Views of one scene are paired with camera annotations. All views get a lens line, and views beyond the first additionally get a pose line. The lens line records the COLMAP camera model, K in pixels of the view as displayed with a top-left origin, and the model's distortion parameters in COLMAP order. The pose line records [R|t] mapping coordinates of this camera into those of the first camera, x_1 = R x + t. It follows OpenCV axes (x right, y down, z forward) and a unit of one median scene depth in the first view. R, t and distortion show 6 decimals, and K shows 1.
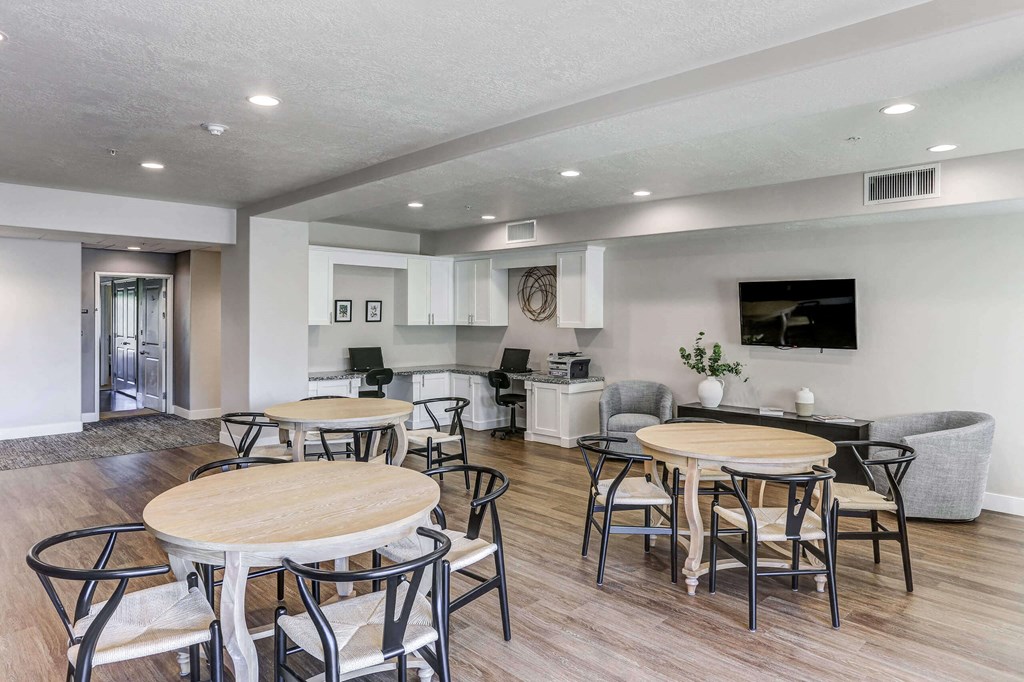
lens RADIAL K [[627.1, 0, 513.5], [0, 627.1, 336.0], [0, 0, 1]] dist [0.004984, 0.000868]
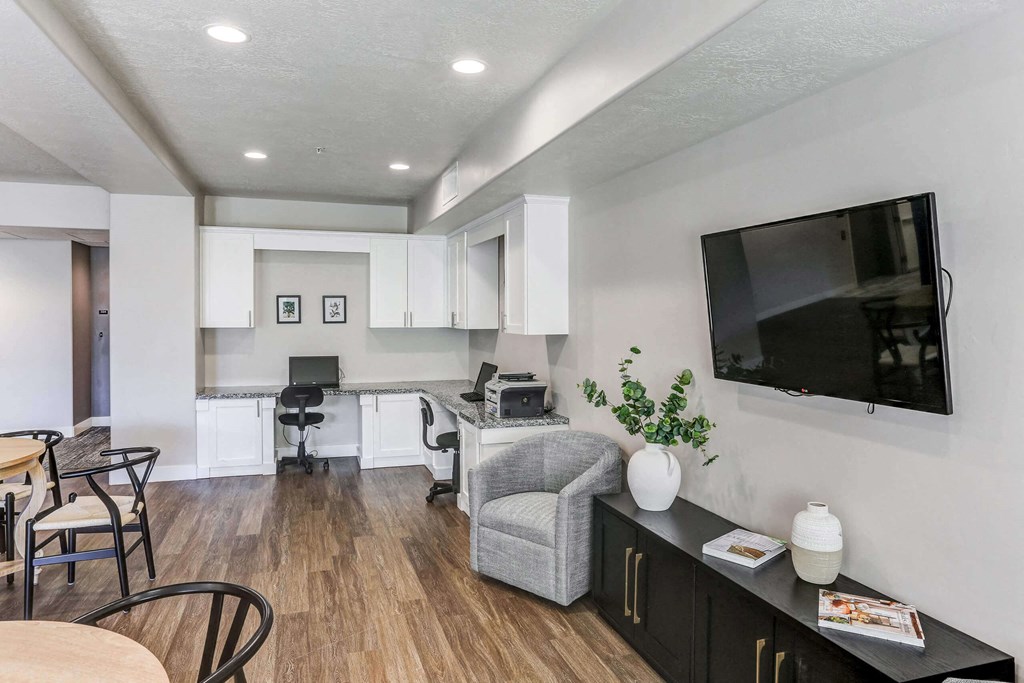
lens RADIAL K [[627.1, 0, 510.7], [0, 627.1, 338.3], [0, 0, 1]] dist [0.004984, 0.000868]
pose [[0.900155, 0.011949, -0.435405, 0.337460], [-0.010246, 0.999928, 0.006259, -0.011900], [0.435448, -0.001173, 0.900213, 0.430519]]
